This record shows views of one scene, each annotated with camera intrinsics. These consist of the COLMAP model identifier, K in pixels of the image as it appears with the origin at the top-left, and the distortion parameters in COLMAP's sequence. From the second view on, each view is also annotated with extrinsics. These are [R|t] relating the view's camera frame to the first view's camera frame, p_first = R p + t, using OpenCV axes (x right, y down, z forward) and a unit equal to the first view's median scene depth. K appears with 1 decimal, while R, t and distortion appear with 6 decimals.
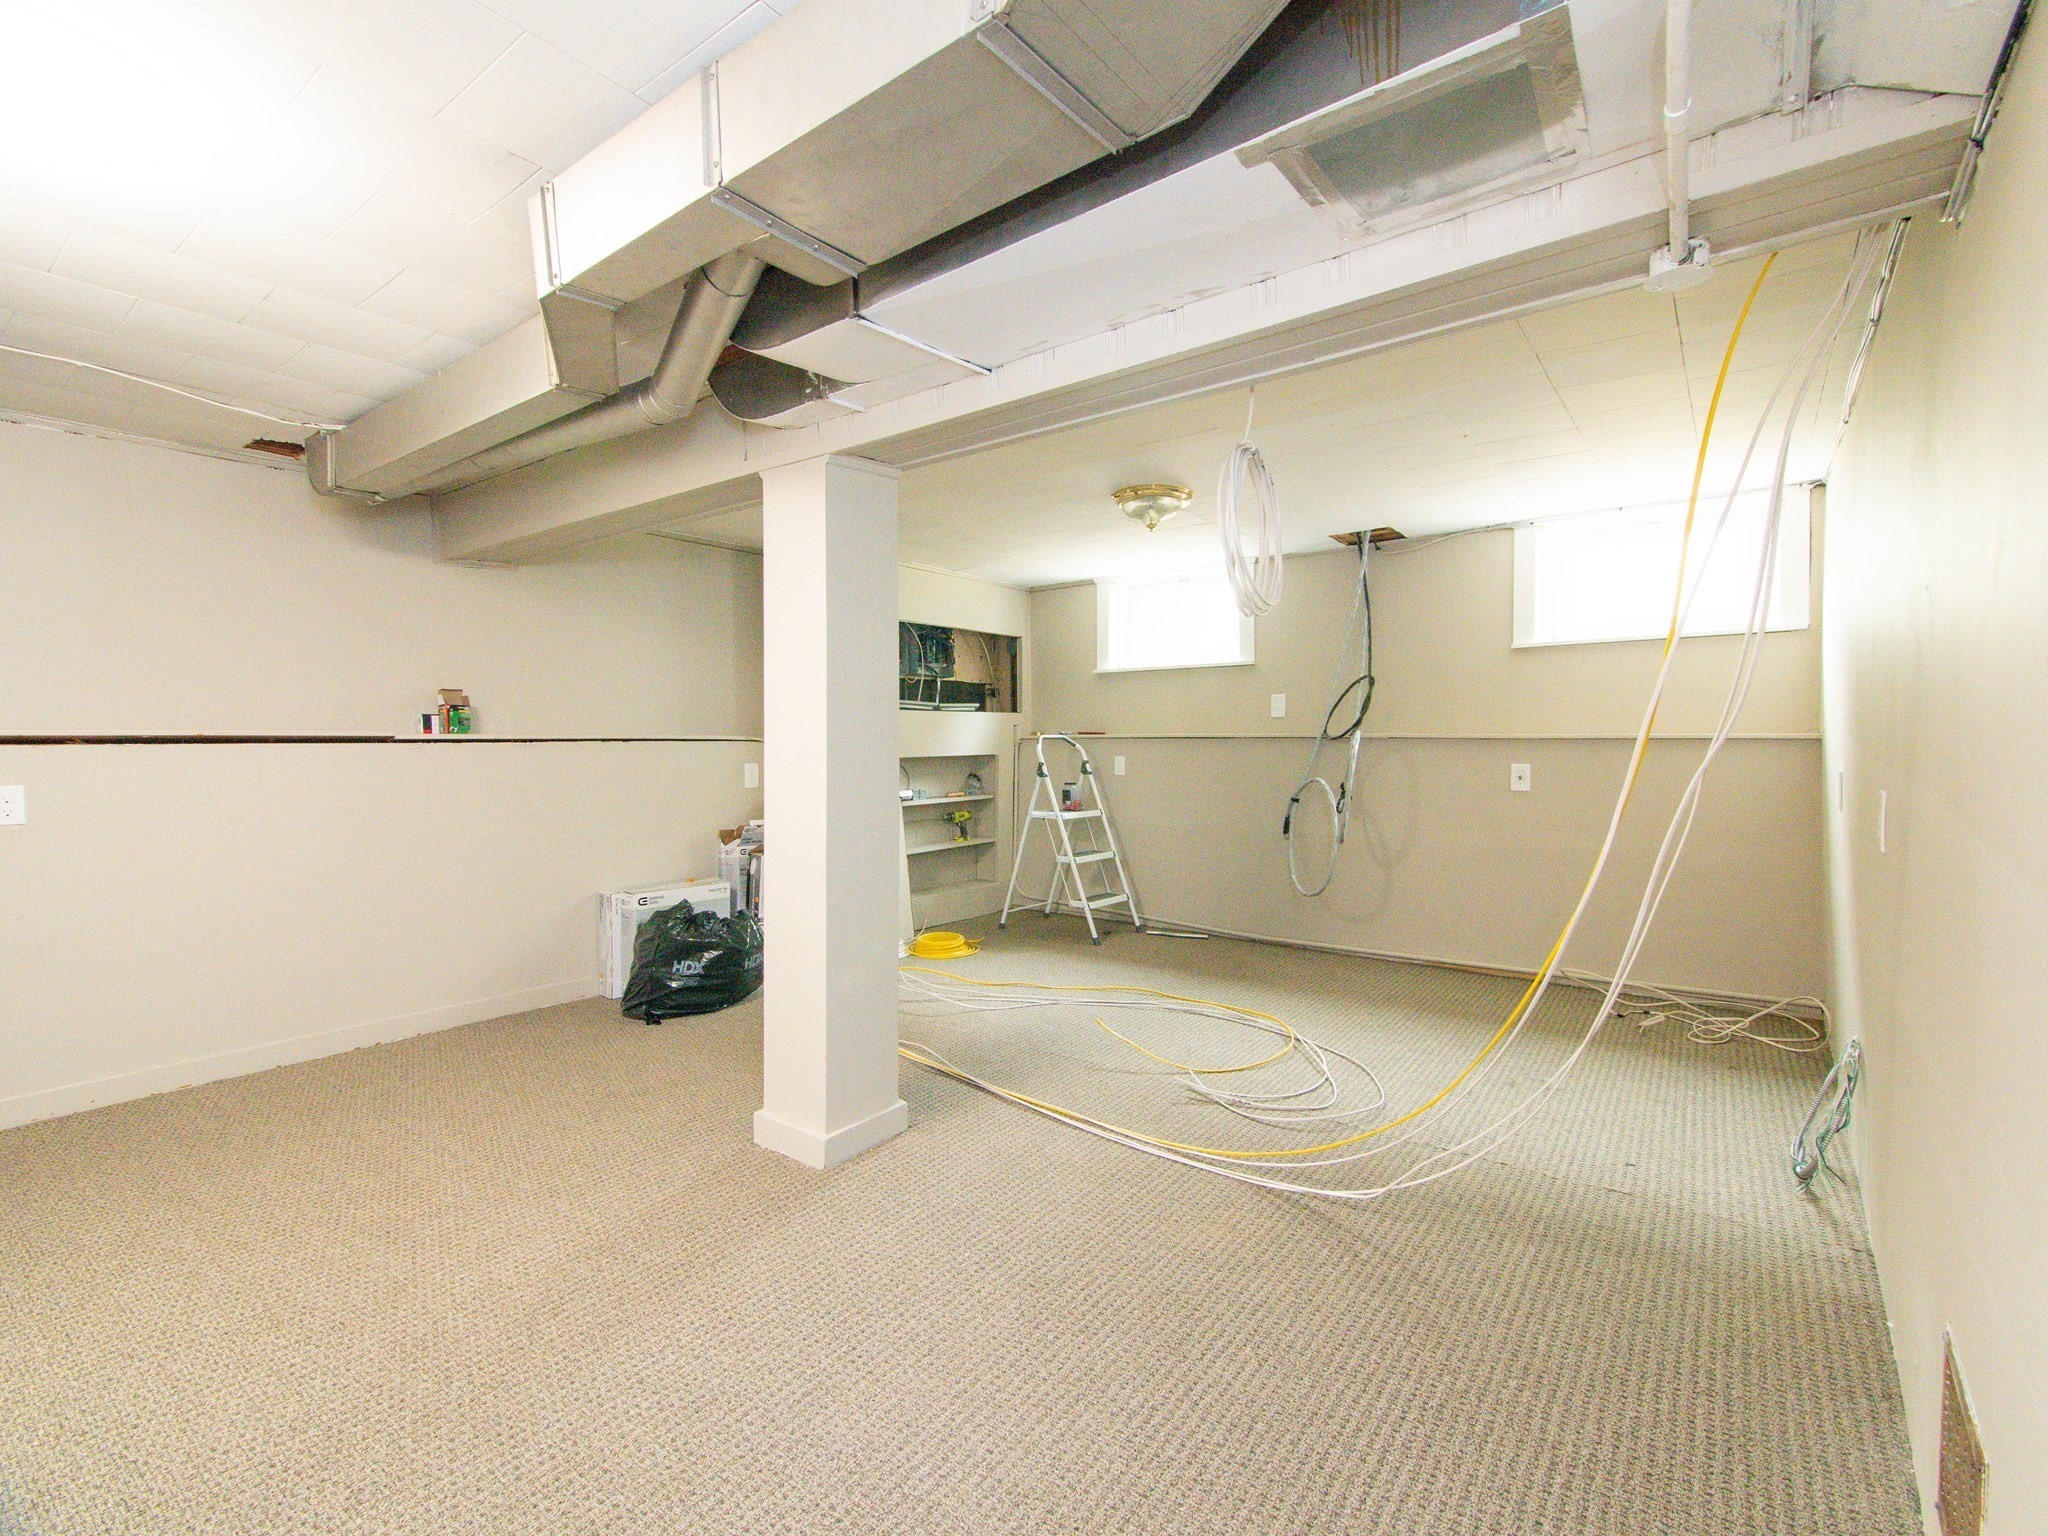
lens RADIAL K [[929.7, 0, 1043.4], [0, 929.7, 769.1], [0, 0, 1]] dist [0.022314, -0.008421]
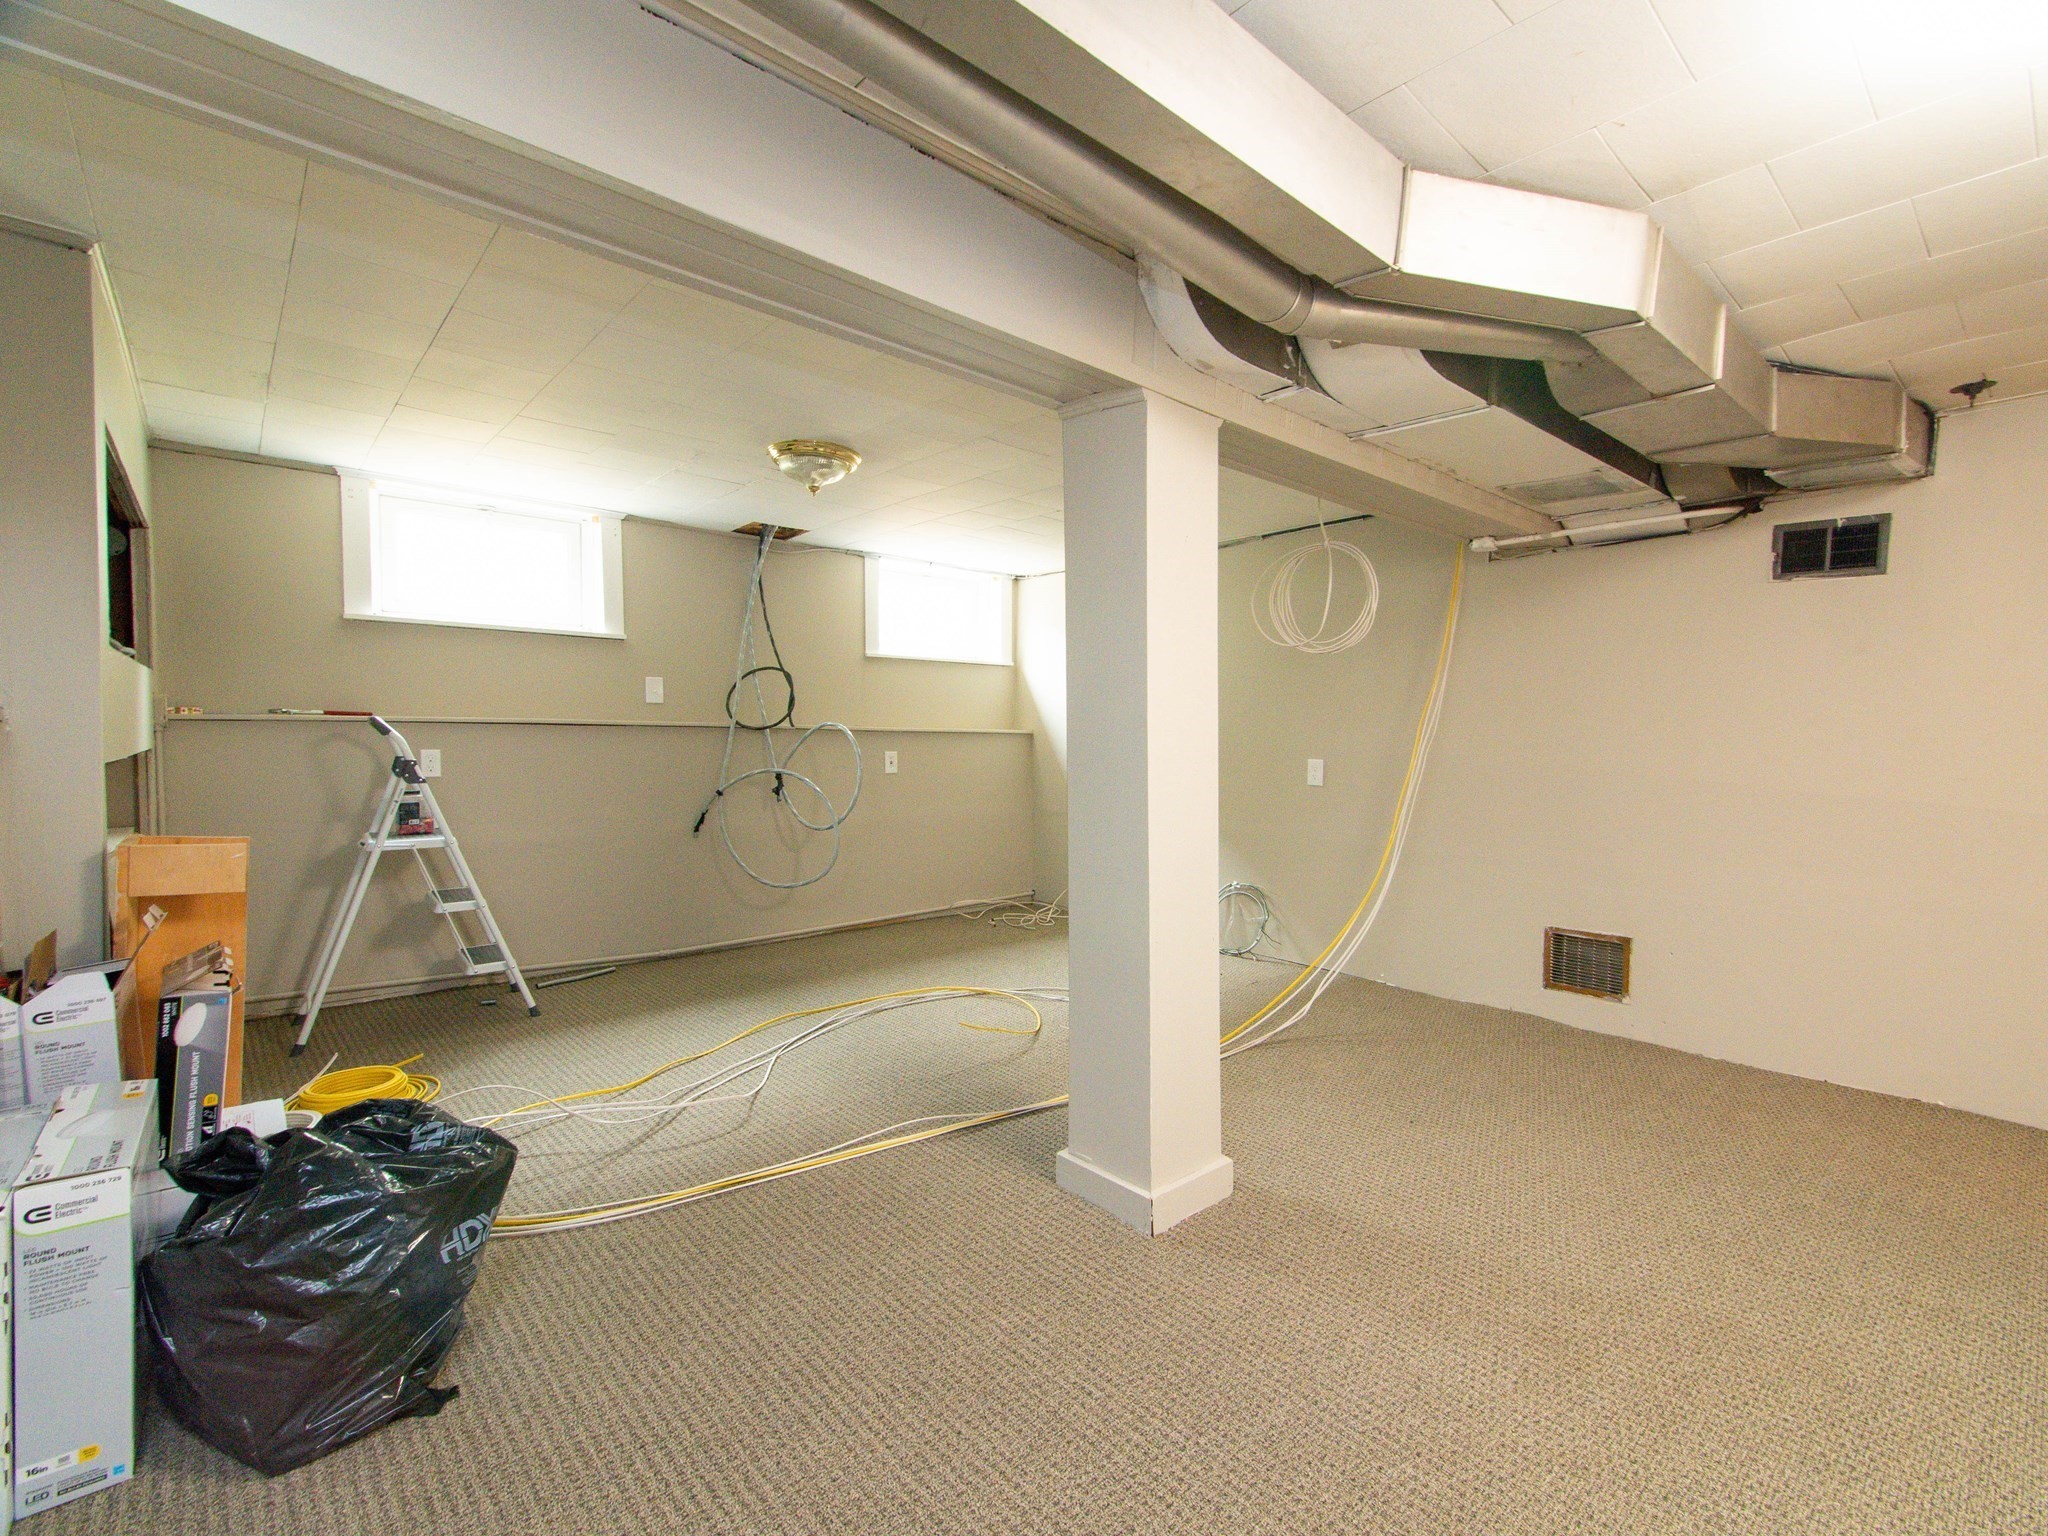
lens RADIAL K [[929.7, 0, 1043.4], [0, 929.7, 769.1], [0, 0, 1]] dist [0.022314, -0.008421]
pose [[0.191841, -0.031564, 0.980918, -0.631888], [0.019082, 0.999414, 0.028427, -0.012891], [-0.981241, 0.013264, 0.192330, 0.538386]]
